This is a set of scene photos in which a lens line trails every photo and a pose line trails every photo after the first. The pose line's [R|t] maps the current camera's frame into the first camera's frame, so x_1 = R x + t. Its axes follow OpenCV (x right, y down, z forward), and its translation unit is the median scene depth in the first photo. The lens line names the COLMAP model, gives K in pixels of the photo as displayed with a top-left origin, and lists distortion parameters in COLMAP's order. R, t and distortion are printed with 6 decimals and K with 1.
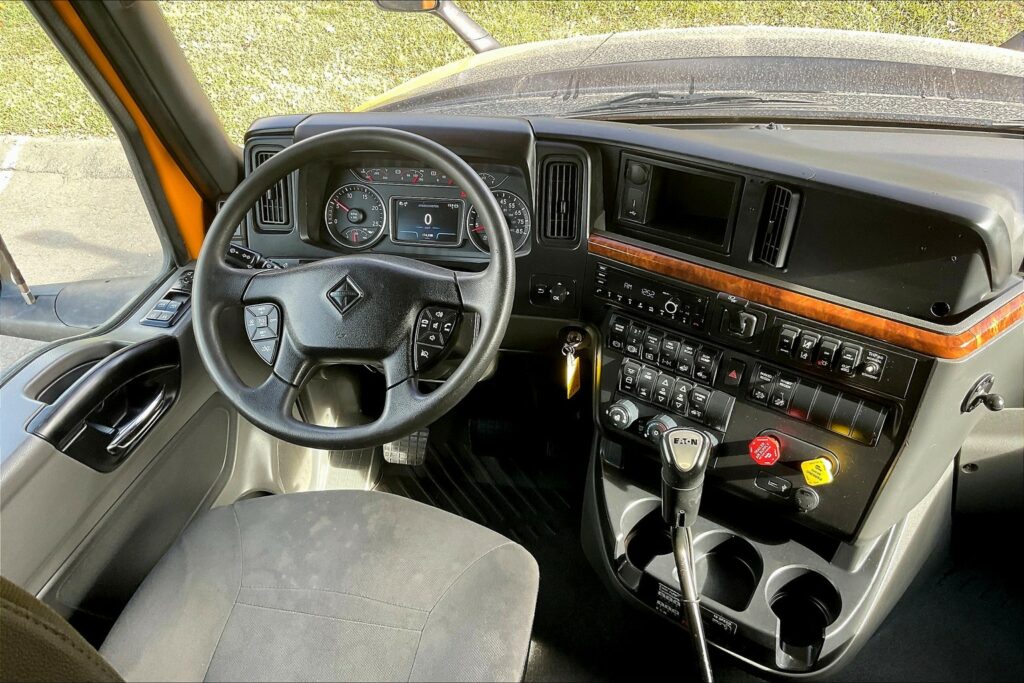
lens RADIAL K [[876.8, 0, 510.5], [0, 876.8, 332.7], [0, 0, 1]] dist [0.085958, -0.161163]
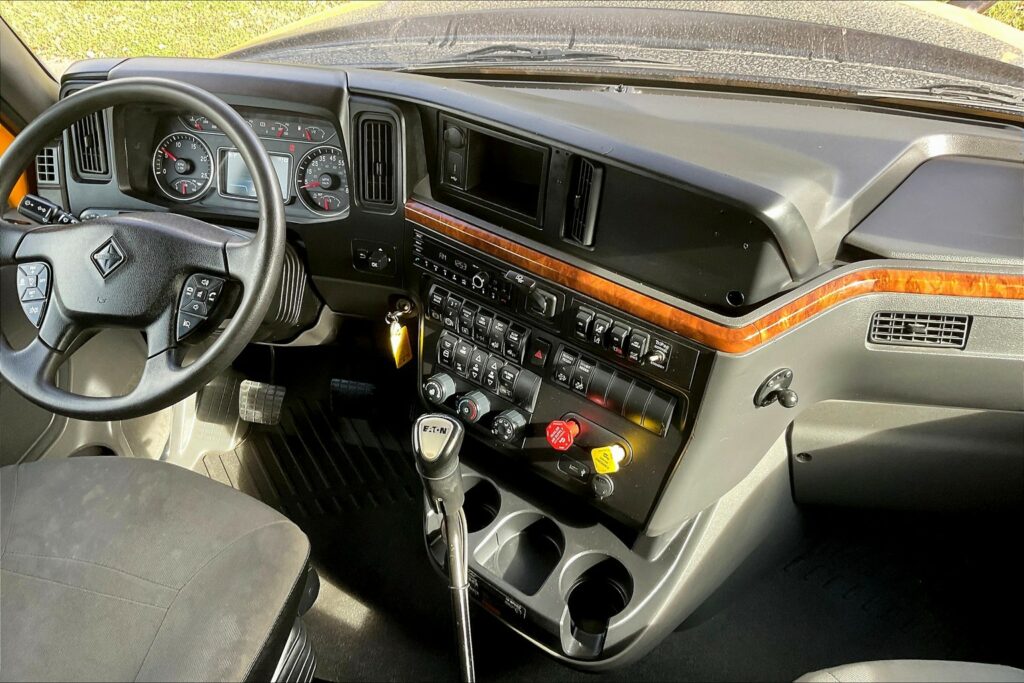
lens RADIAL K [[876.8, 0, 523.2], [0, 876.8, 339.3], [0, 0, 1]] dist [0.085958, -0.161163]
pose [[0.998938, 0.041183, -0.020672, 0.237767], [-0.039407, 0.996014, 0.080026, -0.041778], [0.023885, -0.079126, 0.996578, 0.046121]]
